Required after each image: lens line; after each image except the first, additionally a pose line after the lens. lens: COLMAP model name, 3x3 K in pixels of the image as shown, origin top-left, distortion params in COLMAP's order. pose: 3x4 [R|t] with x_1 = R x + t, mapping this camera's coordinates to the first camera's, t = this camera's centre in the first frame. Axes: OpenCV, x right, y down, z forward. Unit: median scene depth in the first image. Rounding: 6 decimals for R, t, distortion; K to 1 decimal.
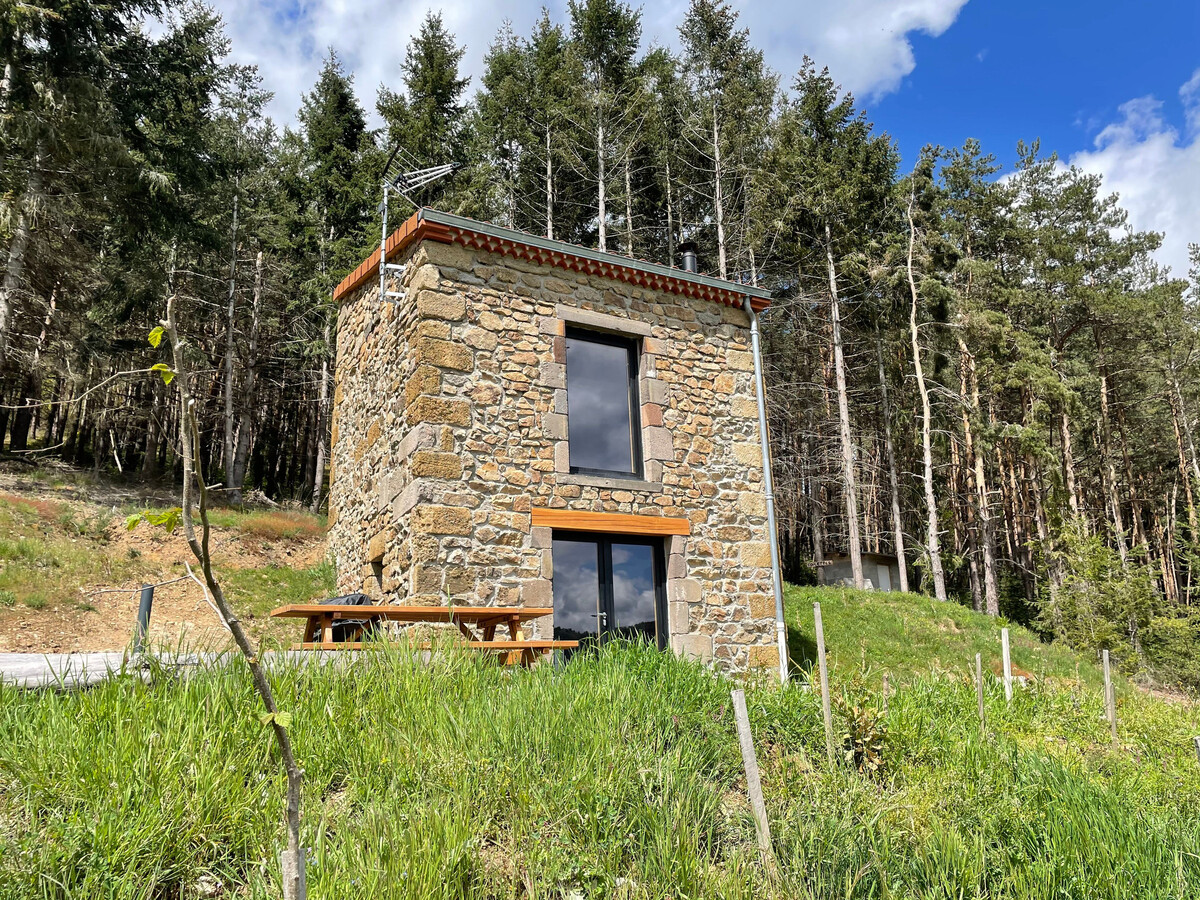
lens RADIAL K [[874.7, 0, 609.5], [0, 874.7, 452.2], [0, 0, 1]] dist [0.067689, -0.004884]
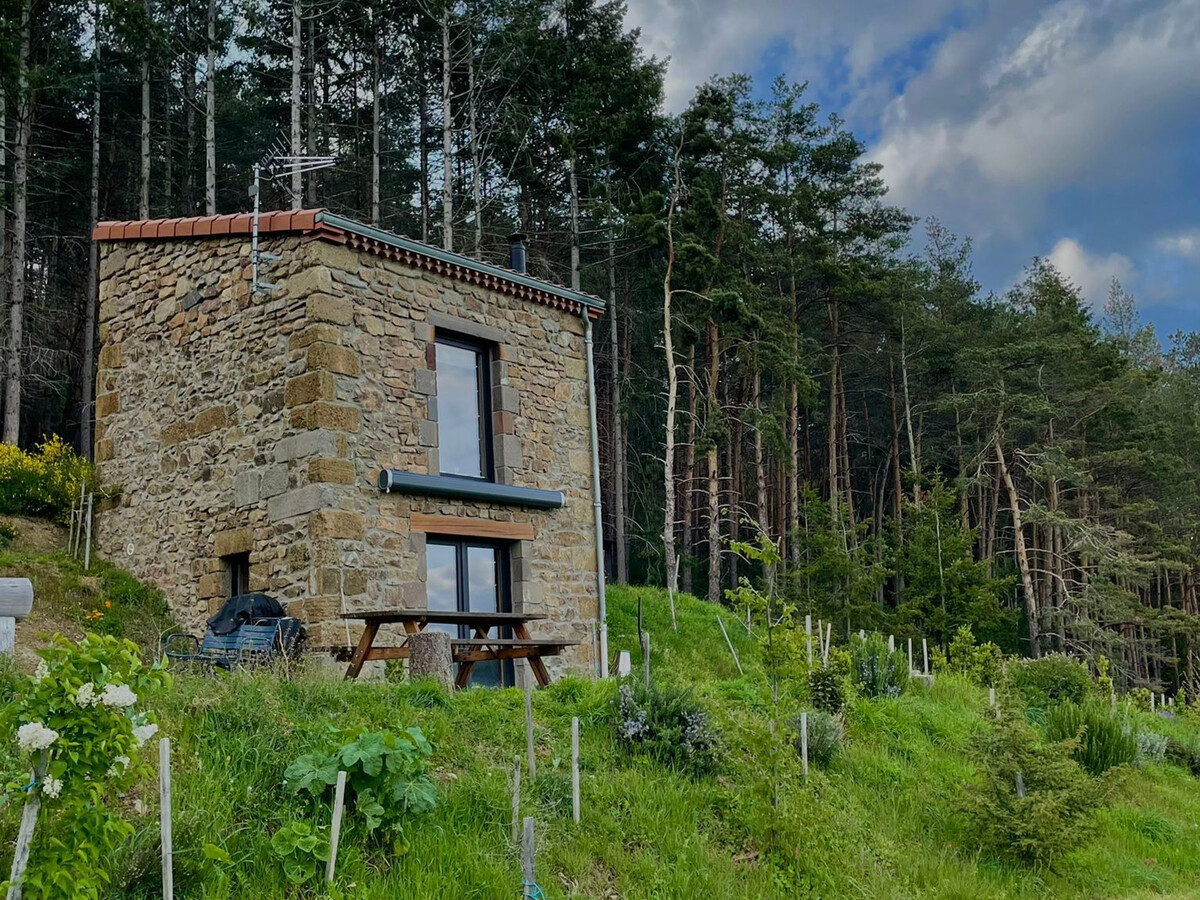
lens RADIAL K [[1259.5, 0, 604.8], [0, 1259.5, 450.8], [0, 0, 1]] dist [0.057650, 0.000000]
pose [[0.933614, 0.056980, 0.353722, -0.386483], [-0.079380, 0.995633, 0.049132, -0.096843], [-0.349378, -0.073948, 0.934059, -0.454840]]
